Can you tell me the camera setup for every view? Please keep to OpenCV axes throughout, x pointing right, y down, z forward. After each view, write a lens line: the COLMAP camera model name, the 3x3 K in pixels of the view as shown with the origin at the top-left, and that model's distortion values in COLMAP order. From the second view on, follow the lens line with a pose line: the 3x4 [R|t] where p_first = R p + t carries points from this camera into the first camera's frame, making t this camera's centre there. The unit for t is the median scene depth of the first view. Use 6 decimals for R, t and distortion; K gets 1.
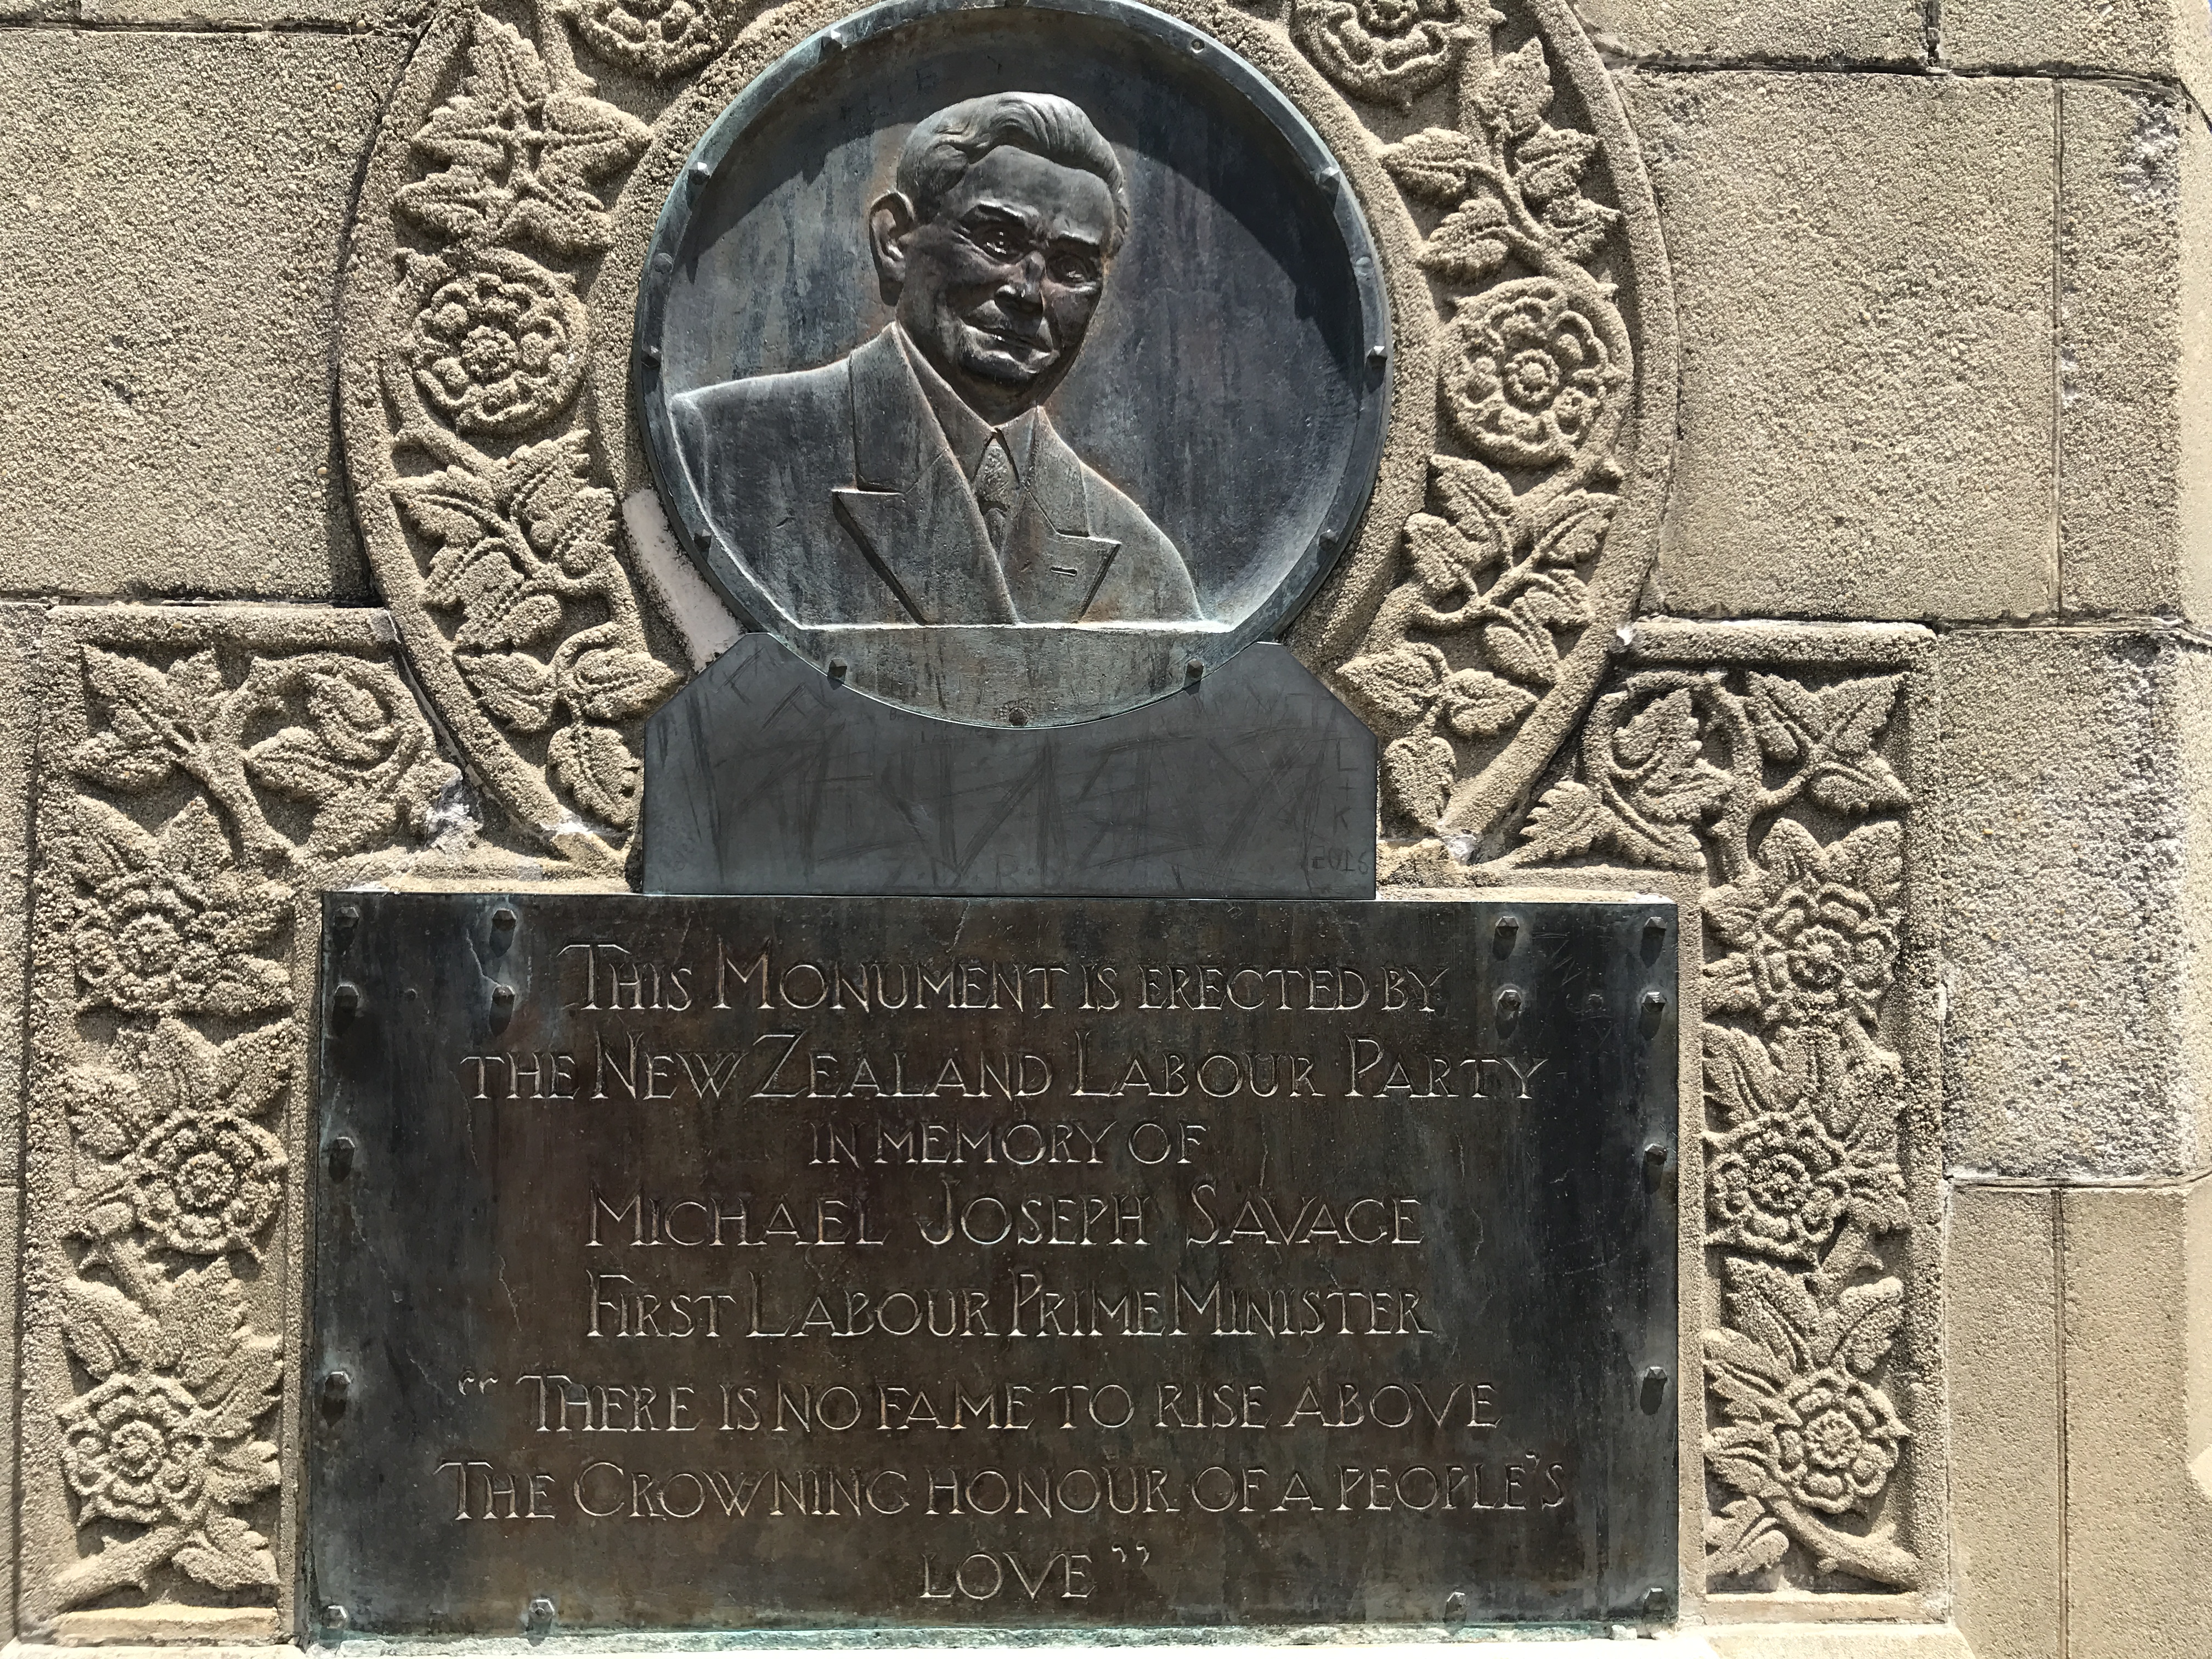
lens RADIAL K [[1833.0, 0, 996.2], [0, 1833.0, 807.4], [0, 0, 1]] dist [0.025305, -0.027288]
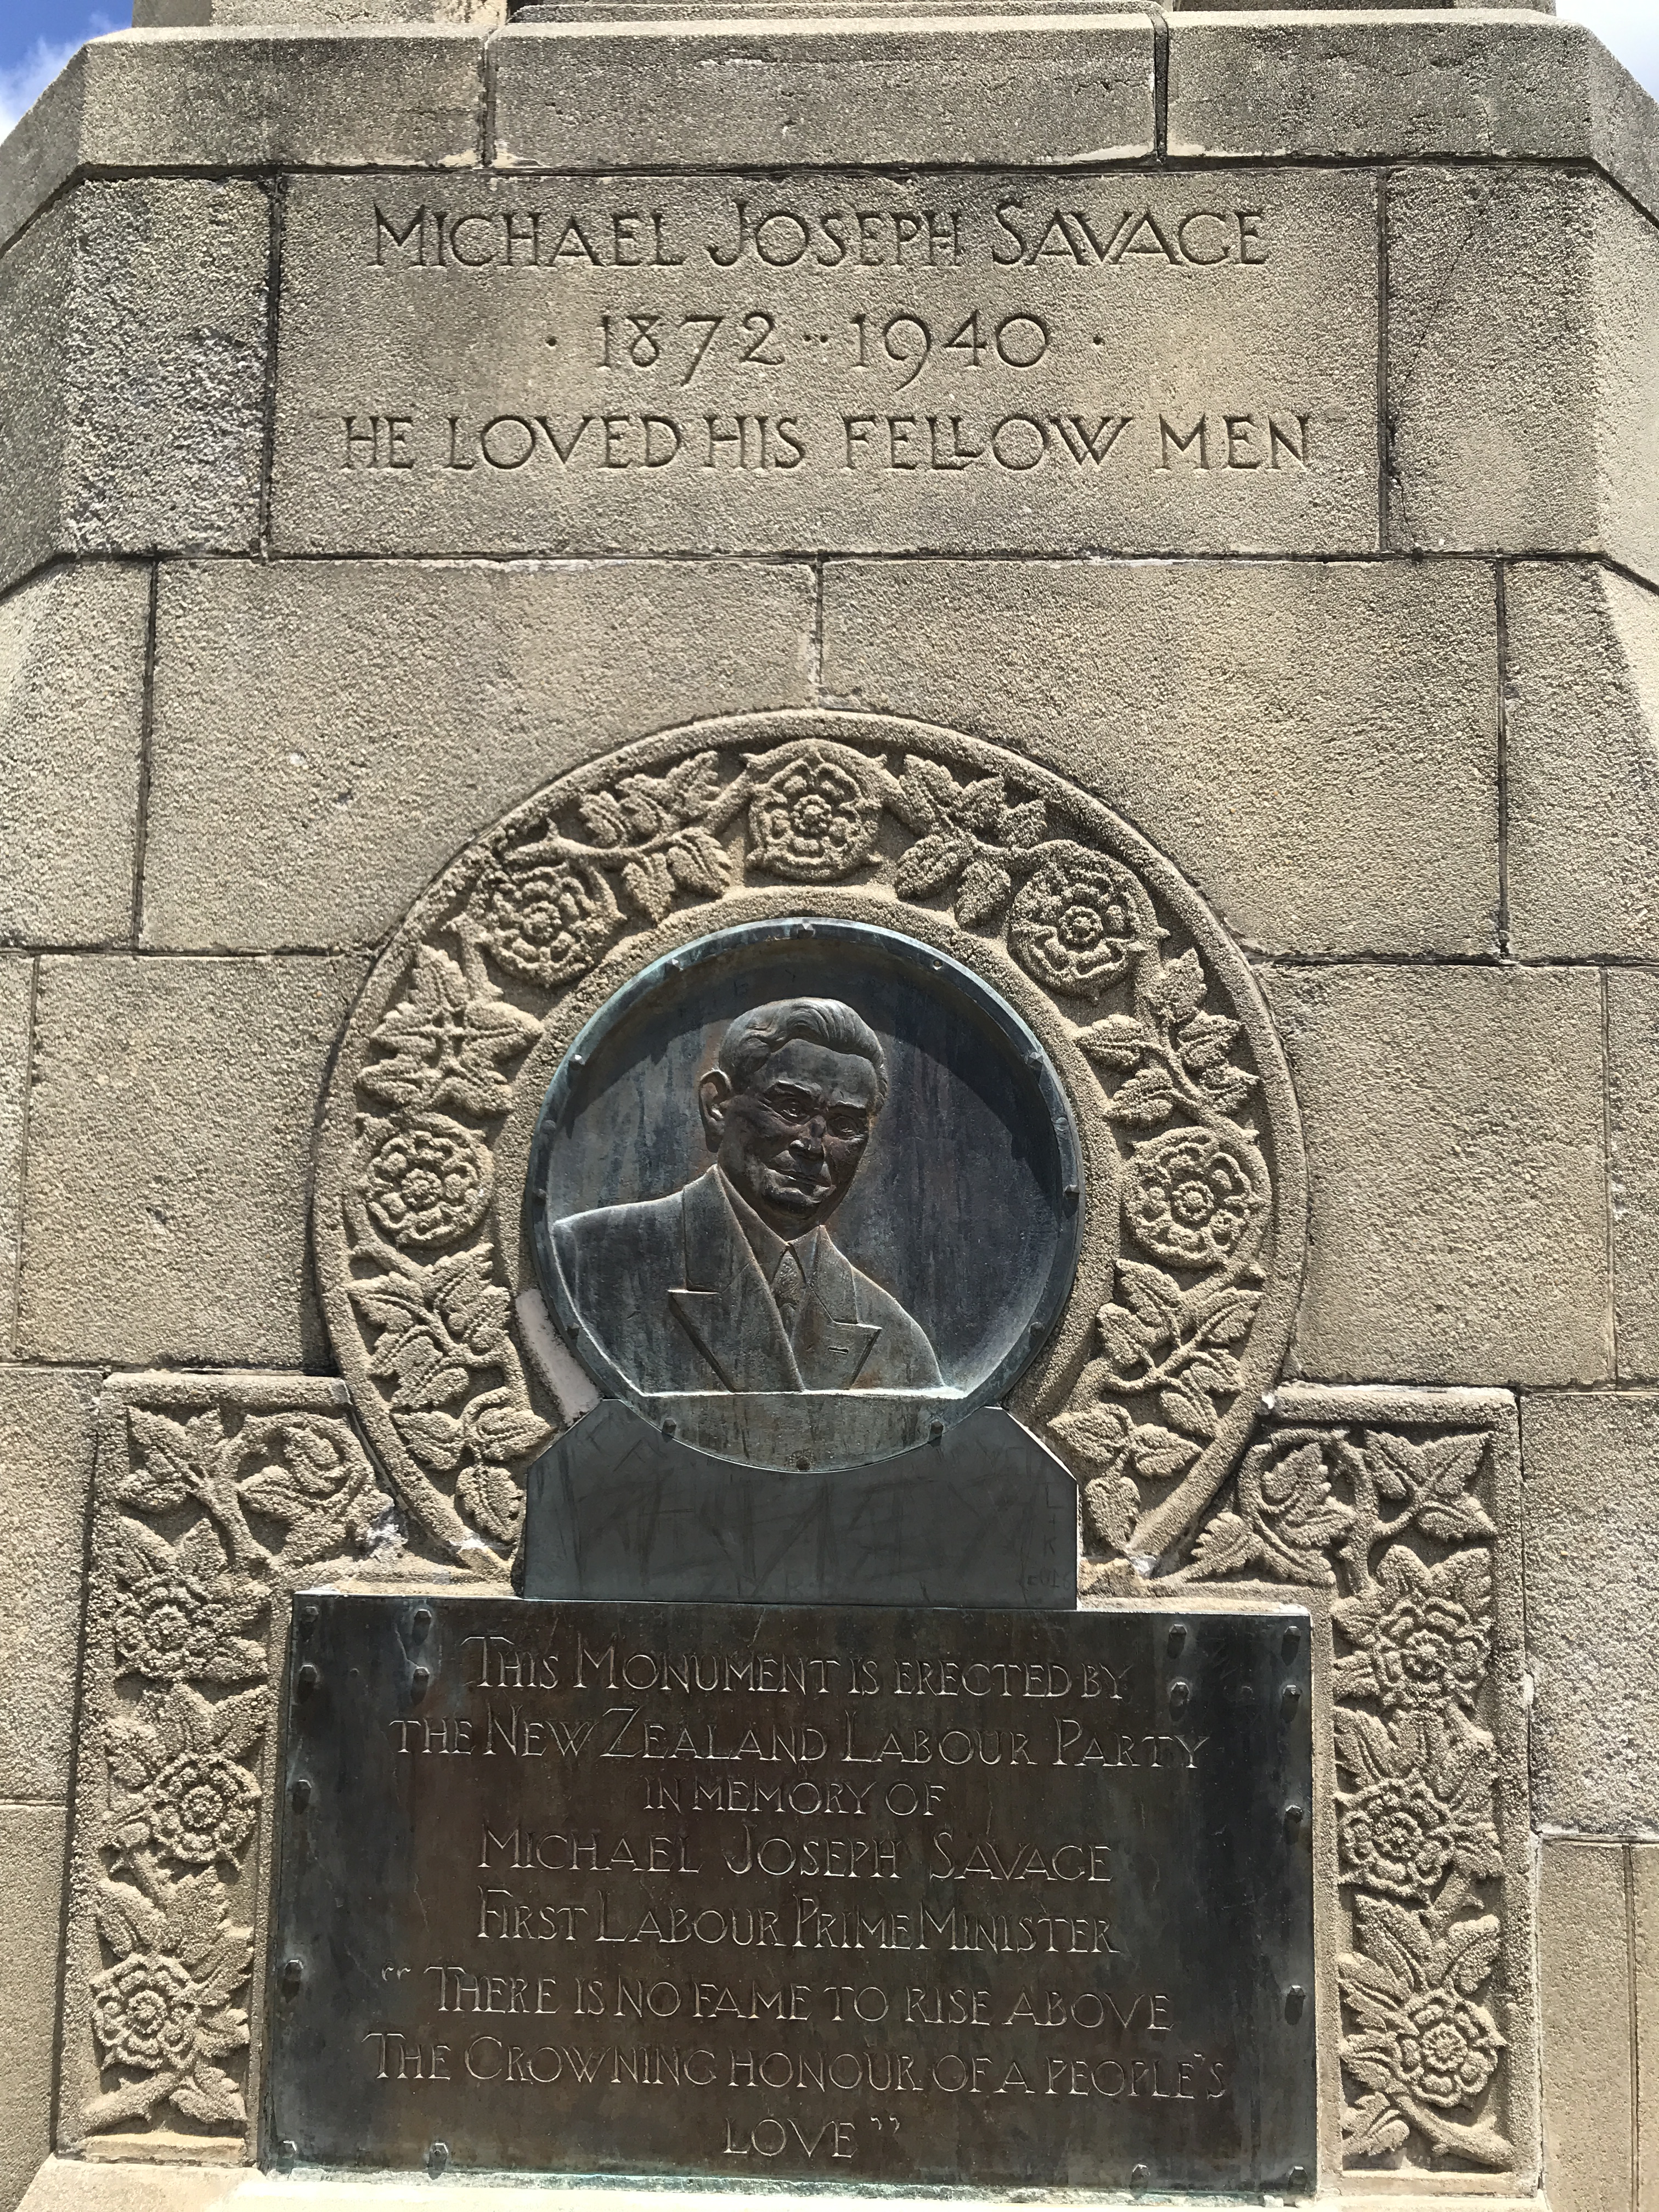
lens RADIAL K [[1833.0, 0, 789.5], [0, 1833.0, 1038.1], [0, 0, 1]] dist [0.025305, -0.027288]
pose [[0.997561, -0.000771, -0.069791, 0.095401], [-0.004704, 0.996924, -0.078237, -0.253414], [0.069637, 0.078375, 0.994489, -0.356307]]
